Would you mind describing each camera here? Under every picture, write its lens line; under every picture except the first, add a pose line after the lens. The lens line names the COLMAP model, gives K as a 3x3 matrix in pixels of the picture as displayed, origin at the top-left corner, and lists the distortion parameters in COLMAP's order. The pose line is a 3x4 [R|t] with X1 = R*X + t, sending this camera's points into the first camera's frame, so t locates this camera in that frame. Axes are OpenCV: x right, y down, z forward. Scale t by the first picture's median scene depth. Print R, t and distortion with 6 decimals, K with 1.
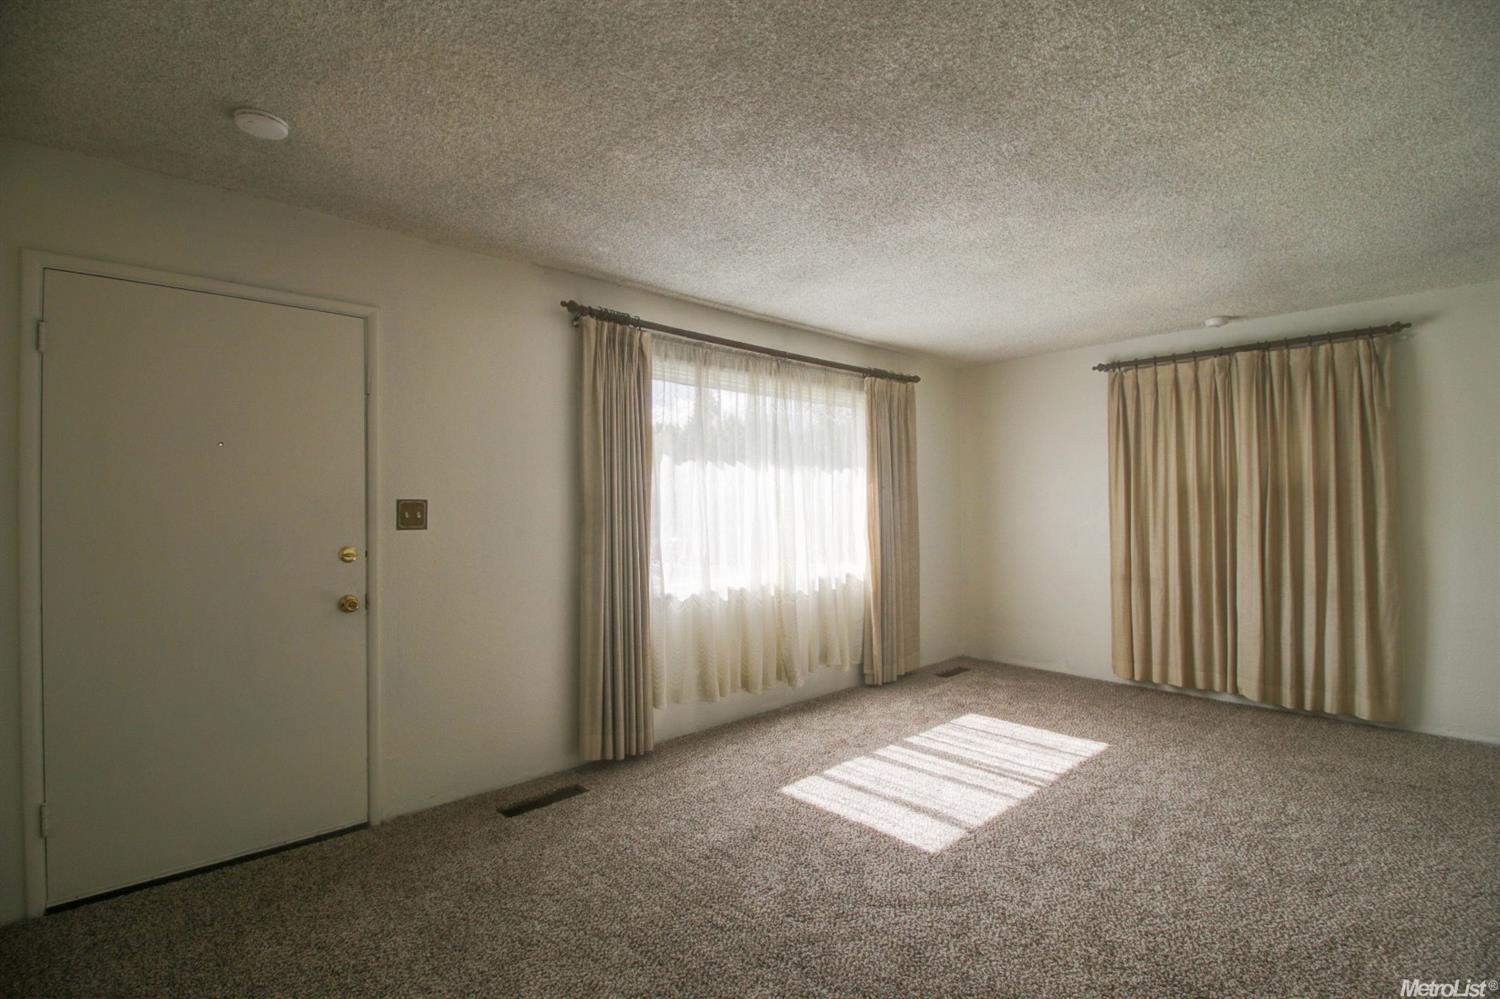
lens RADIAL K [[700.0, 0, 751.0], [0, 700.0, 501.2], [0, 0, 1]] dist [-0.008805, -0.004492]
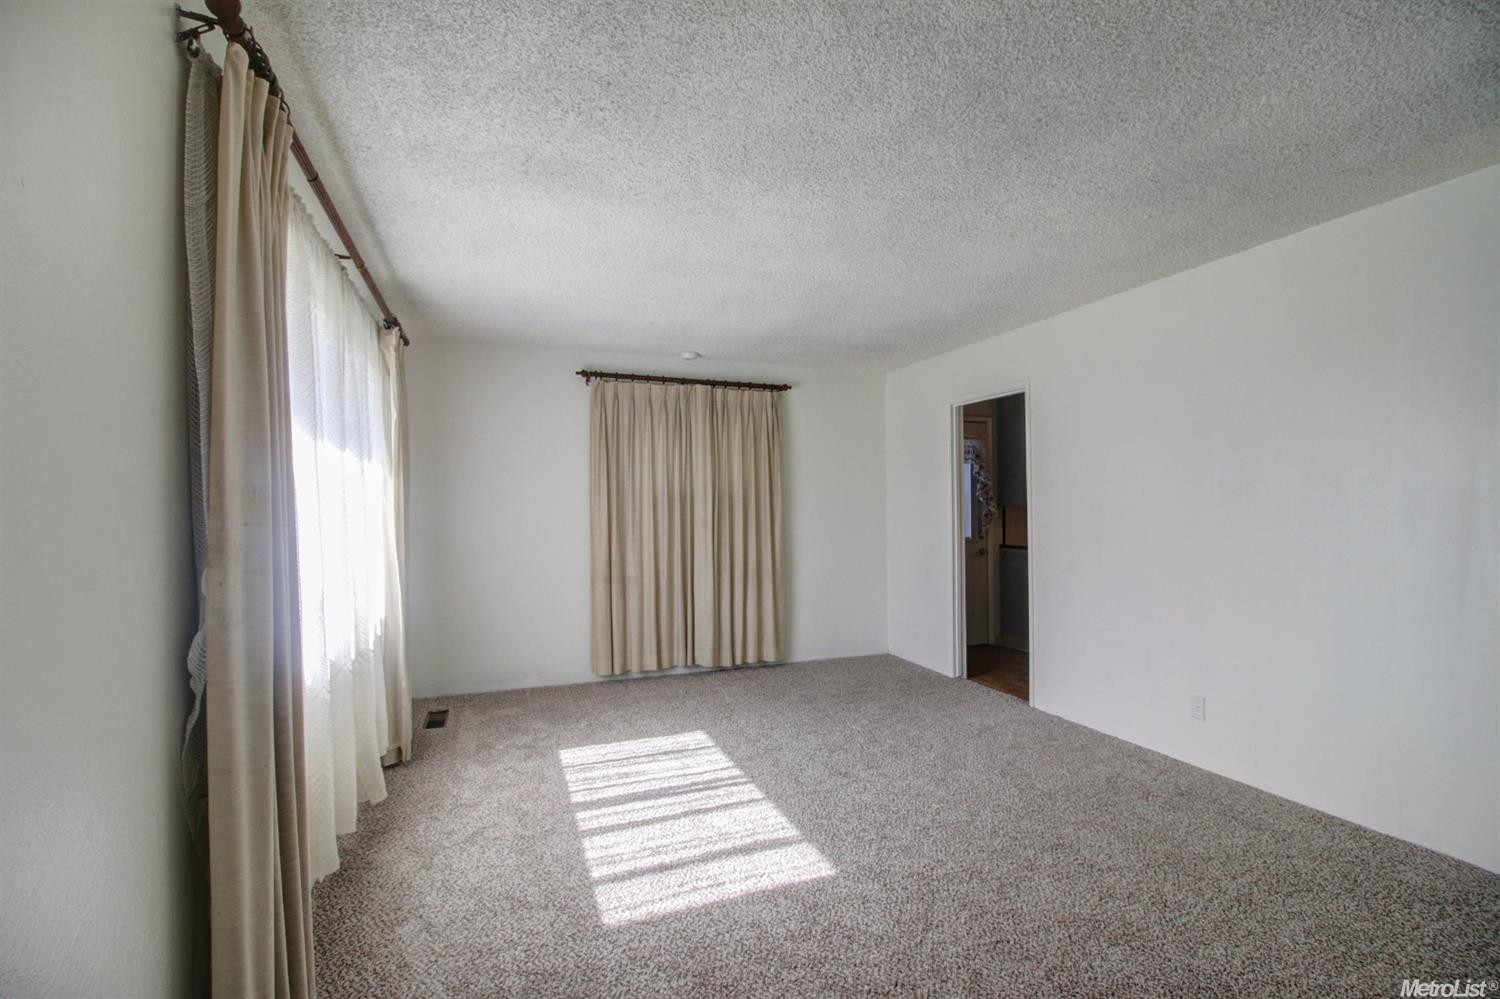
lens RADIAL K [[700.0, 0, 751.0], [0, 700.0, 499.5], [0, 0, 1]] dist [-0.008805, -0.004492]
pose [[0.355654, 0.015640, 0.934487, -0.472031], [-0.000576, 0.999863, -0.016515, 0.009986], [-0.934618, 0.005336, 0.355614, 0.543205]]
